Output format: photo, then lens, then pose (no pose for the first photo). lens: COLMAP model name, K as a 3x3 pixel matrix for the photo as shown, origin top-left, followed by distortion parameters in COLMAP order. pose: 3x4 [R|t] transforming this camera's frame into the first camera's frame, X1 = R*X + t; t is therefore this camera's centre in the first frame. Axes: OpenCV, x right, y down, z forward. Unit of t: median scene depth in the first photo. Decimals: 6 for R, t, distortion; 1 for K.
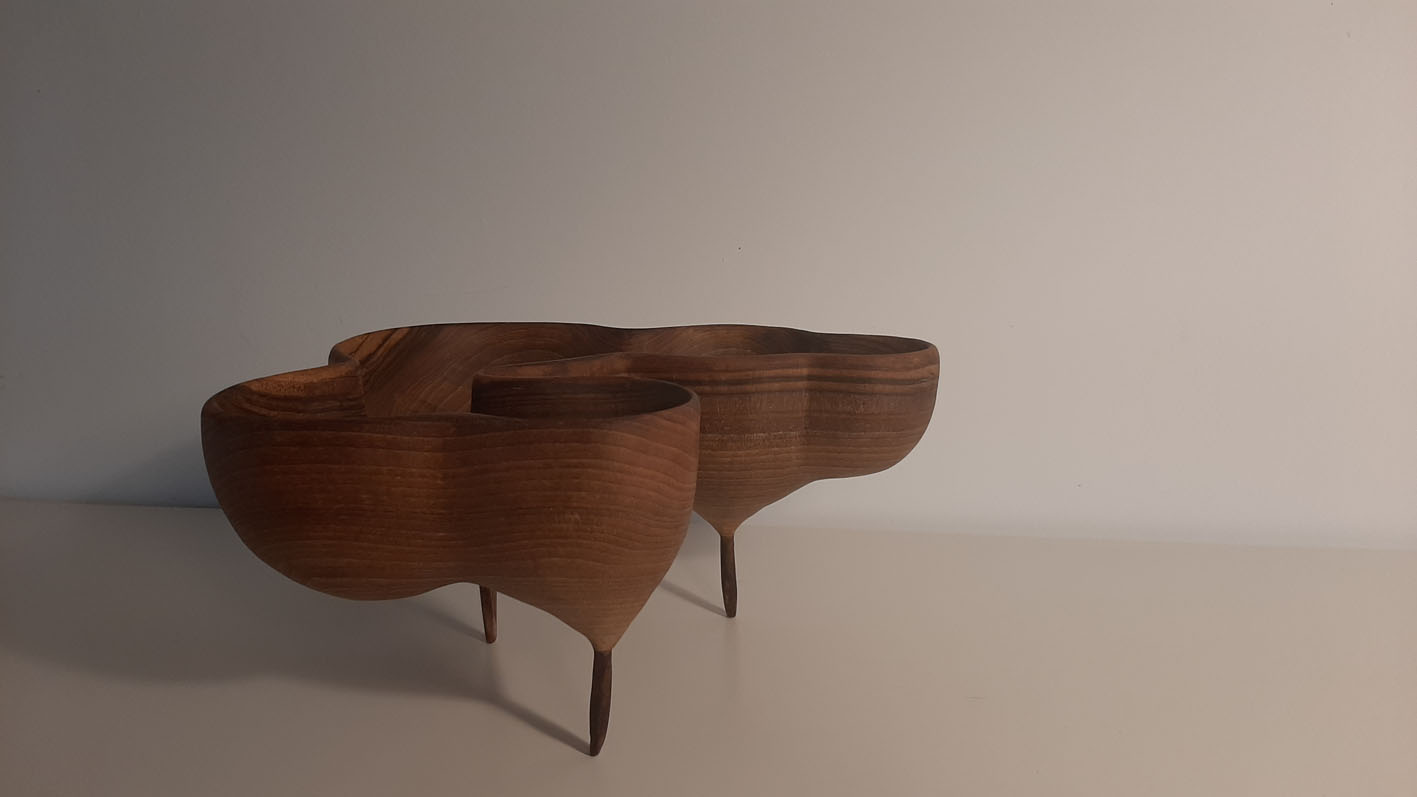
lens RADIAL K [[1136.5, 0, 708.5], [0, 1136.5, 398.5], [0, 0, 1]] dist [0.085677, -0.008801]
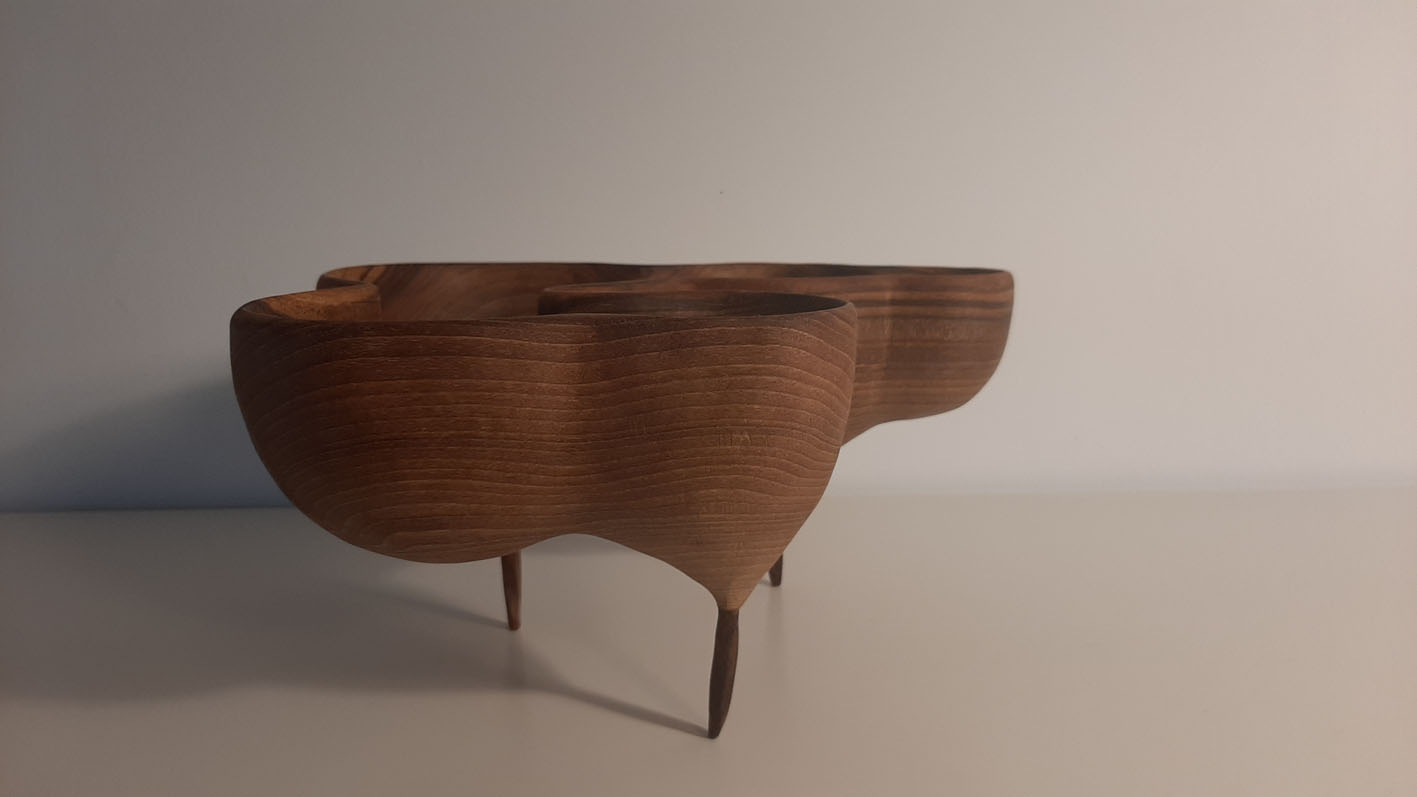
lens RADIAL K [[1136.5, 0, 708.5], [0, 1136.5, 398.5], [0, 0, 1]] dist [0.085677, -0.008801]
pose [[0.979436, -0.027483, 0.199874, -0.285808], [0.032256, 0.999266, -0.020662, 0.086667], [-0.199159, 0.026684, 0.979604, 0.186622]]
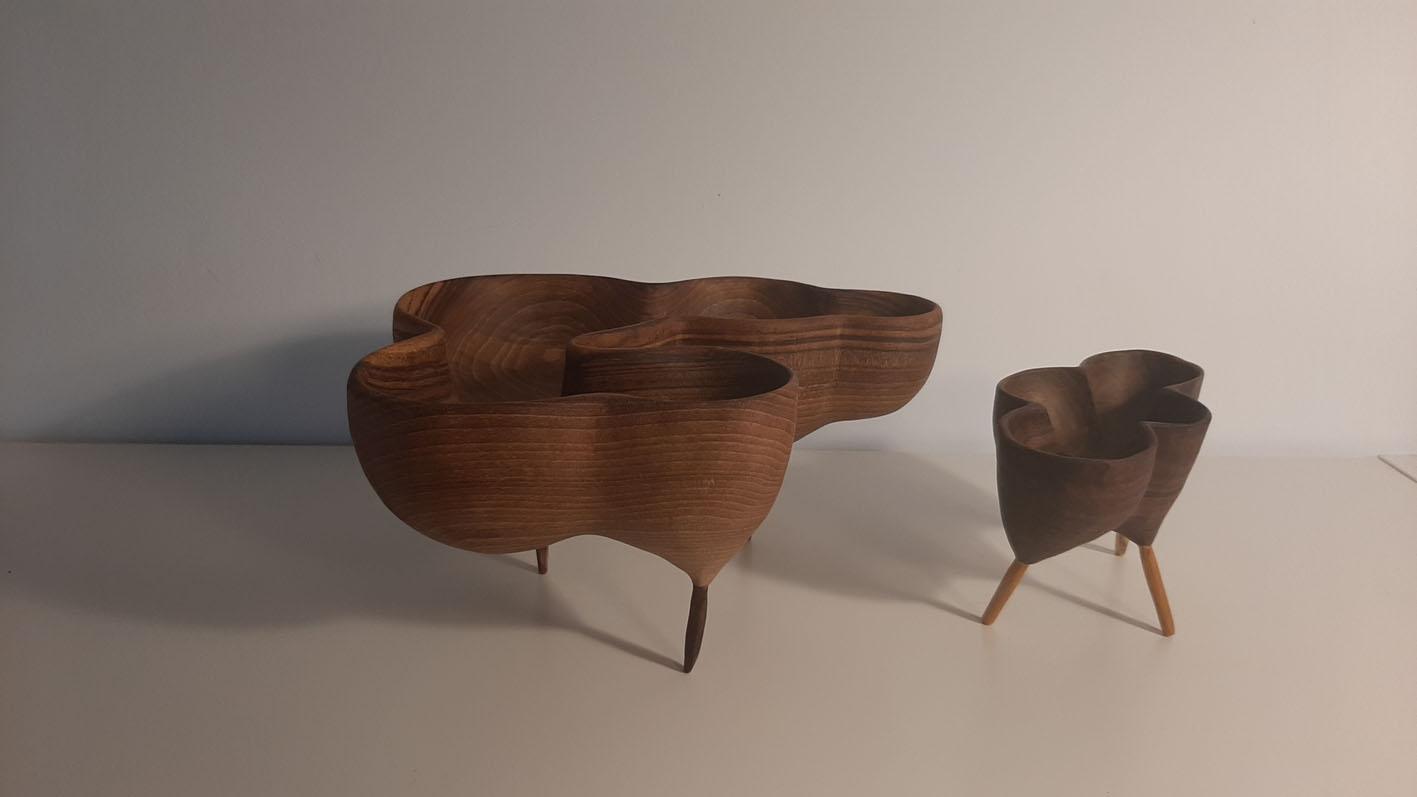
lens RADIAL K [[1136.5, 0, 708.5], [0, 1136.5, 398.5], [0, 0, 1]] dist [0.085677, -0.008801]
pose [[0.982687, -0.022209, 0.183935, -0.310248], [0.001677, 0.993815, 0.111040, -0.102498], [-0.185264, -0.108809, 0.976646, -0.119115]]
